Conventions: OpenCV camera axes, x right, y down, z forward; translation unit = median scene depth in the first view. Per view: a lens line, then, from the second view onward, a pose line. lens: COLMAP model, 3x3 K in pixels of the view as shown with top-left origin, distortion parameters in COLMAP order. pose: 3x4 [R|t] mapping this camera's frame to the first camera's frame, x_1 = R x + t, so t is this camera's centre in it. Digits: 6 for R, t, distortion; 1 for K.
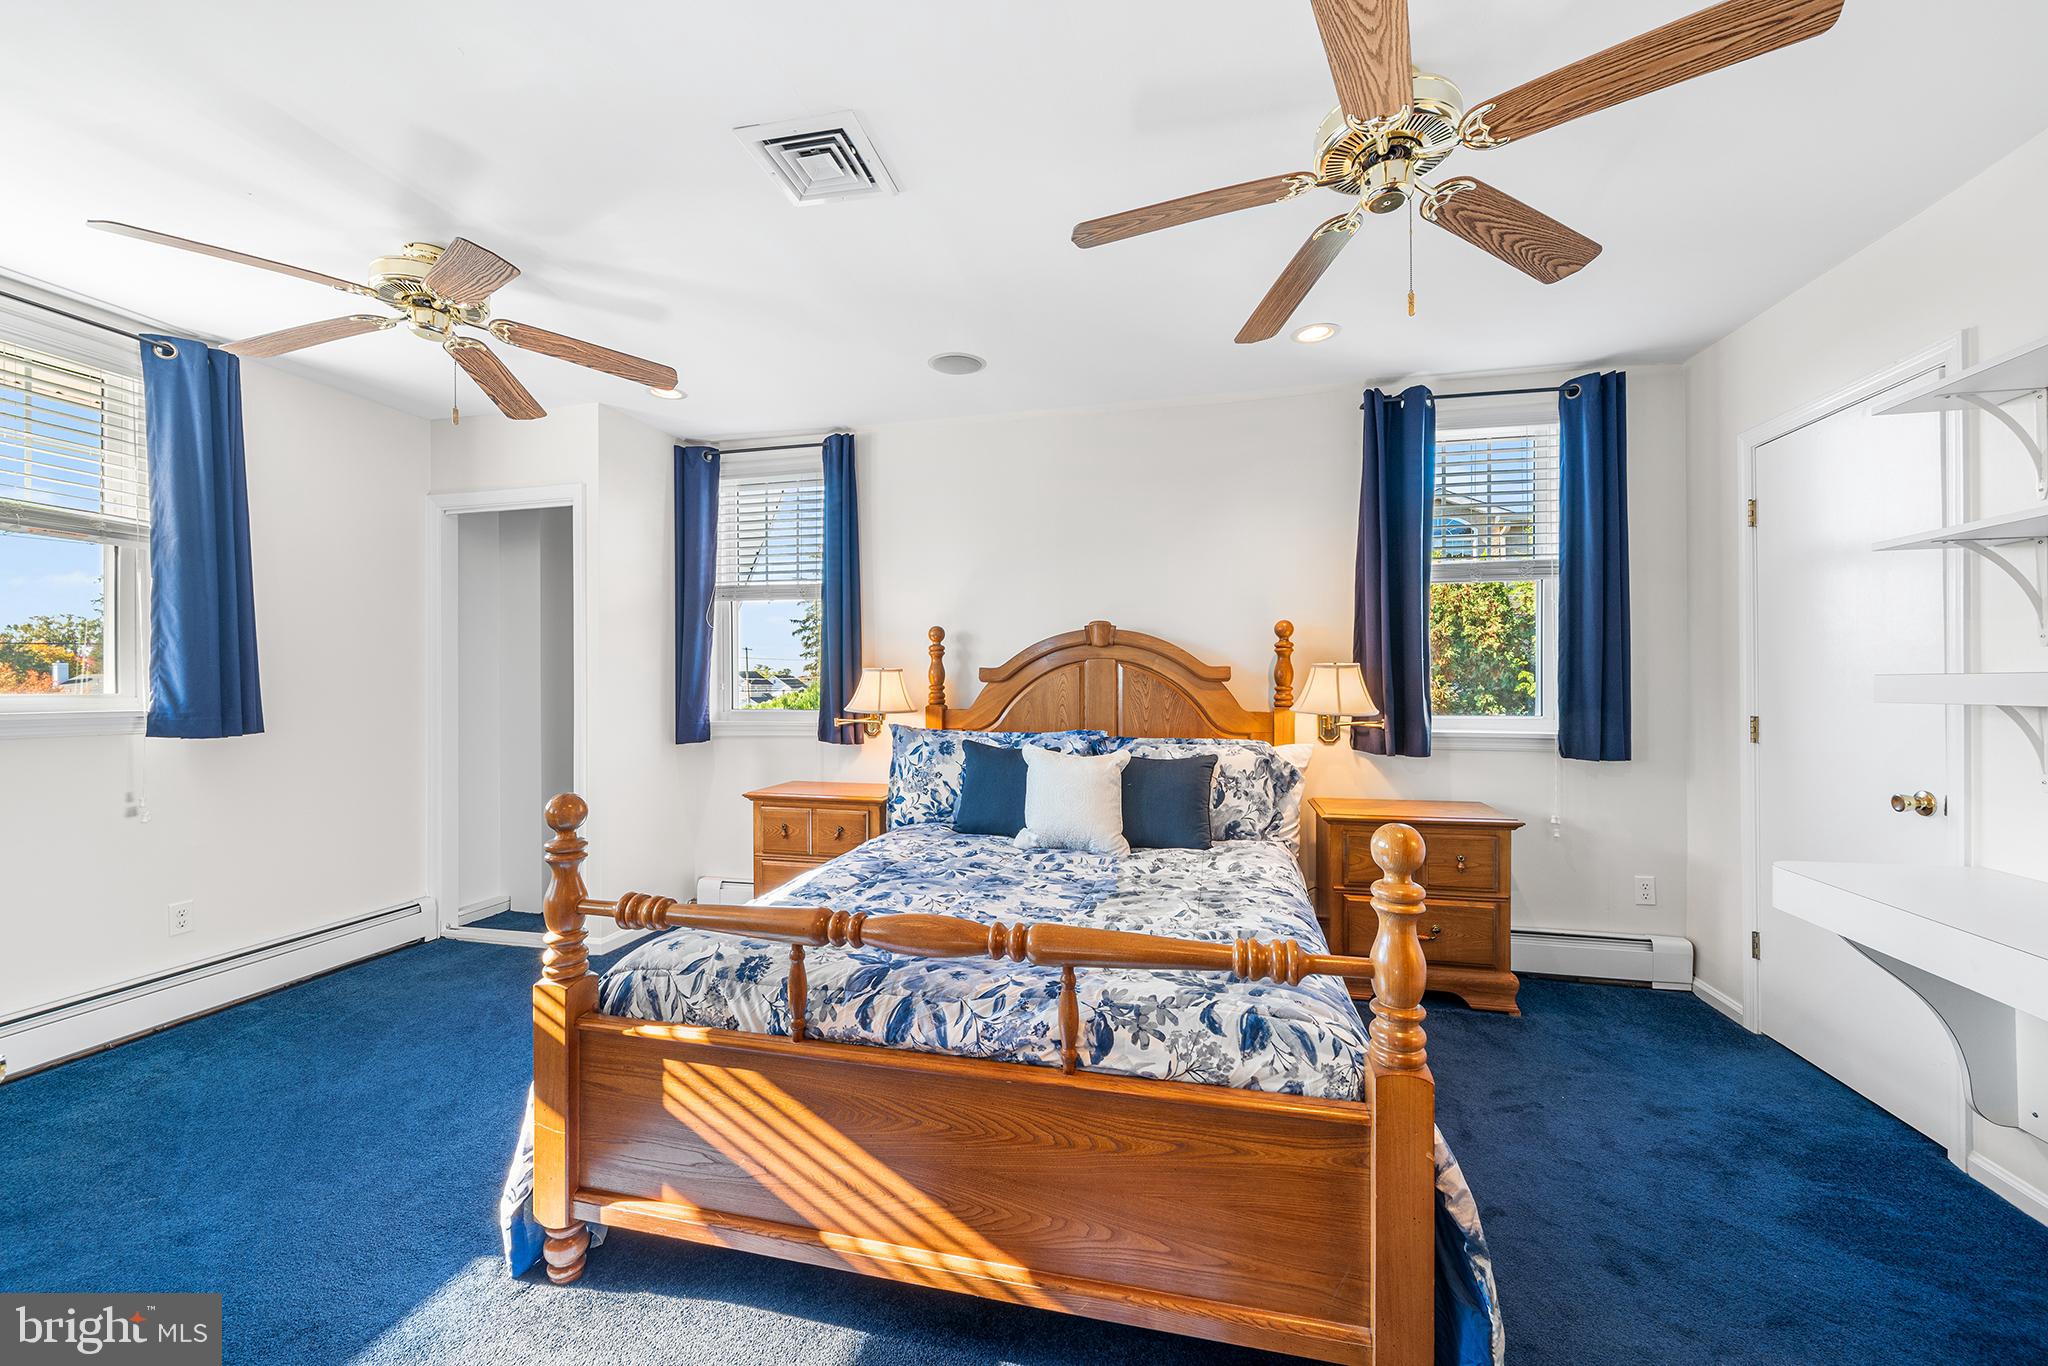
lens RADIAL K [[783.4, 0, 1025.4], [0, 783.4, 688.5], [0, 0, 1]] dist [-0.000560, -0.000110]
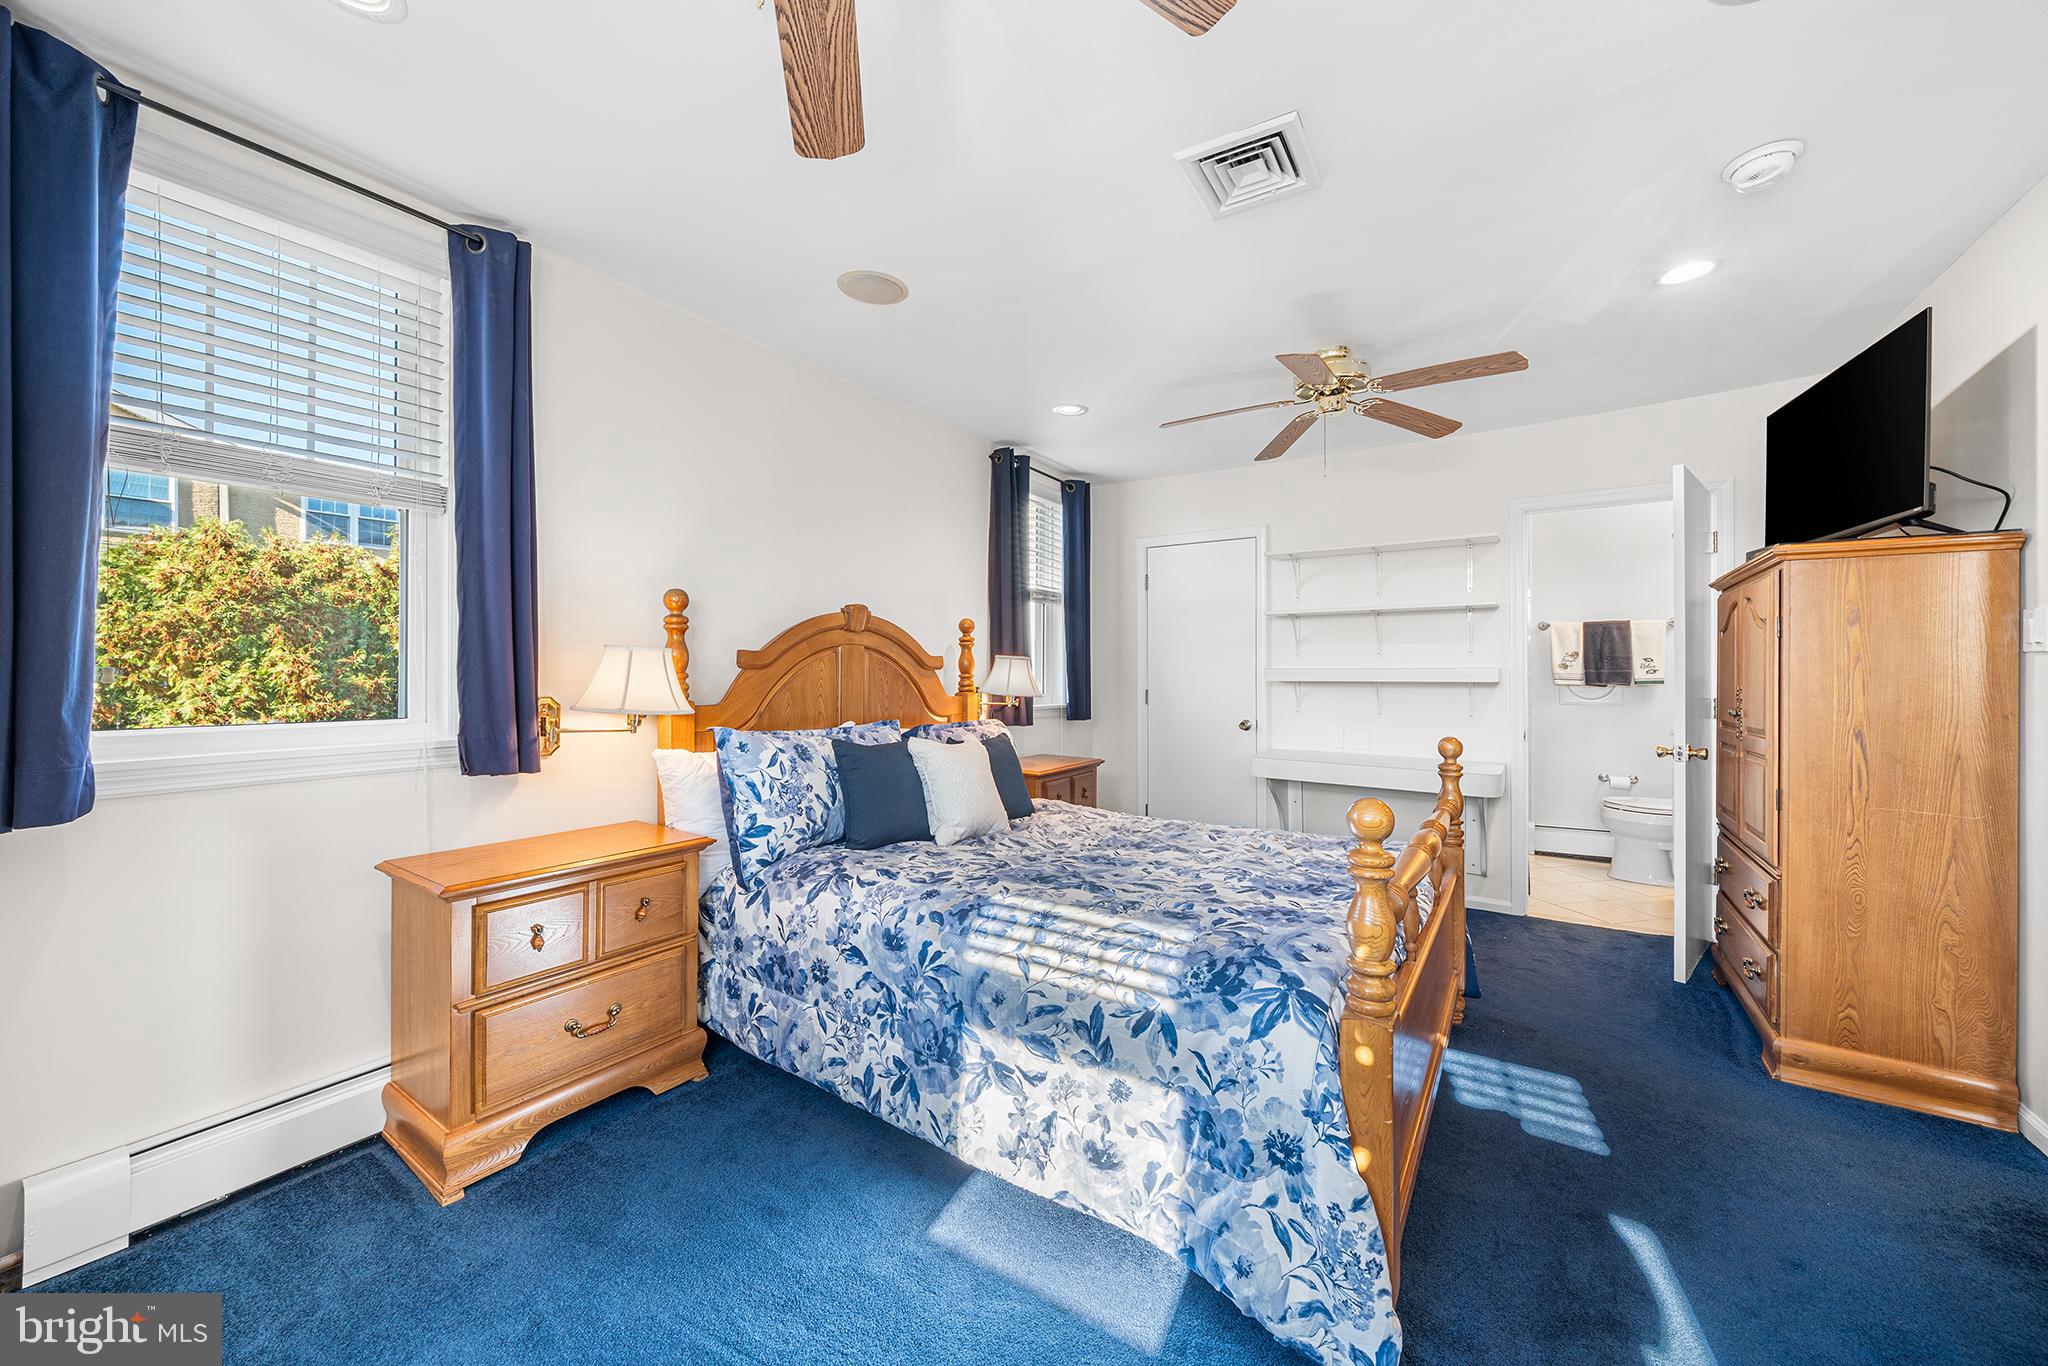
lens RADIAL K [[763.2, 0, 1033.7], [0, 763.2, 674.5], [0, 0, 1]] dist [-0.000456, -0.000100]
pose [[0.336752, -0.000831, 0.941593, -0.742861], [0.001885, 0.999998, 0.000208, -0.002233], [-0.941591, 0.001704, 0.336753, 0.526414]]
